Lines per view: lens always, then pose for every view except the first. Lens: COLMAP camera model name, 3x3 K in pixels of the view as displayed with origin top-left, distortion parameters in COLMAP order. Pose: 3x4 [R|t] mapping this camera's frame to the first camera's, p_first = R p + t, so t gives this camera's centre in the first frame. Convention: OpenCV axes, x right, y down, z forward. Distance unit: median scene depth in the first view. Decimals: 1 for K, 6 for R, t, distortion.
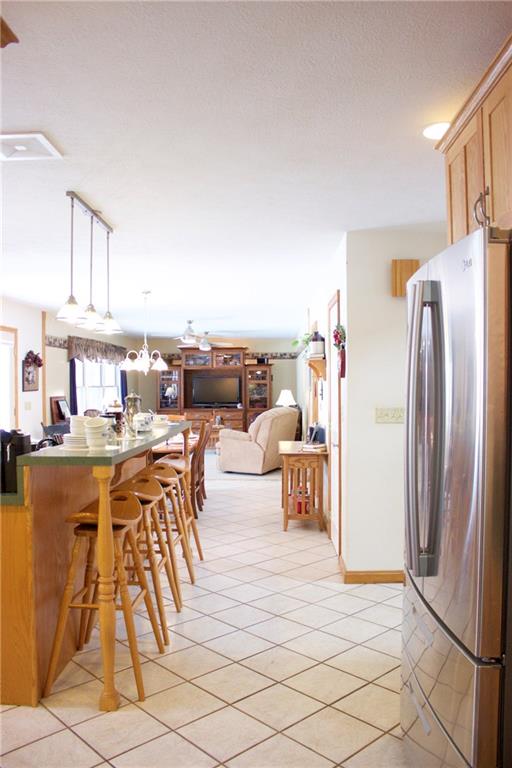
lens RADIAL K [[634.8, 0, 256.0], [0, 634.8, 384.0], [0, 0, 1]] dist [-0.166218, 0.150778]
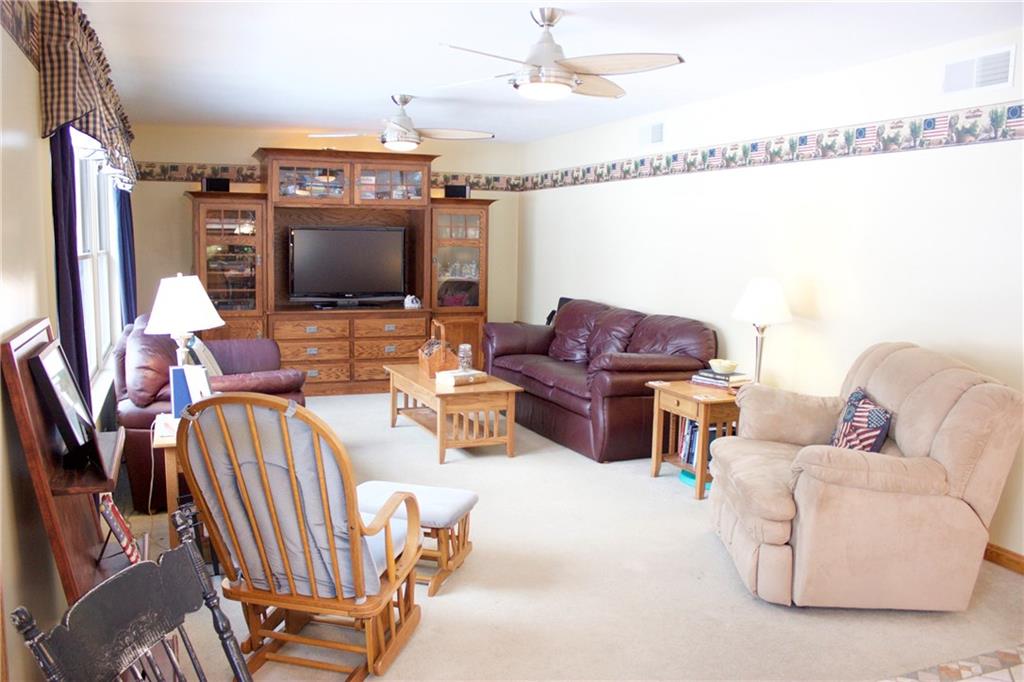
lens RADIAL K [[846.4, 0, 512.0], [0, 846.4, 341.0], [0, 0, 1]] dist [-0.166218, 0.150778]
pose [[0.912172, -0.030328, 0.408683, -0.189230], [-0.017191, 0.993548, 0.112101, -0.002011], [-0.409446, -0.109281, 0.905766, 0.486617]]
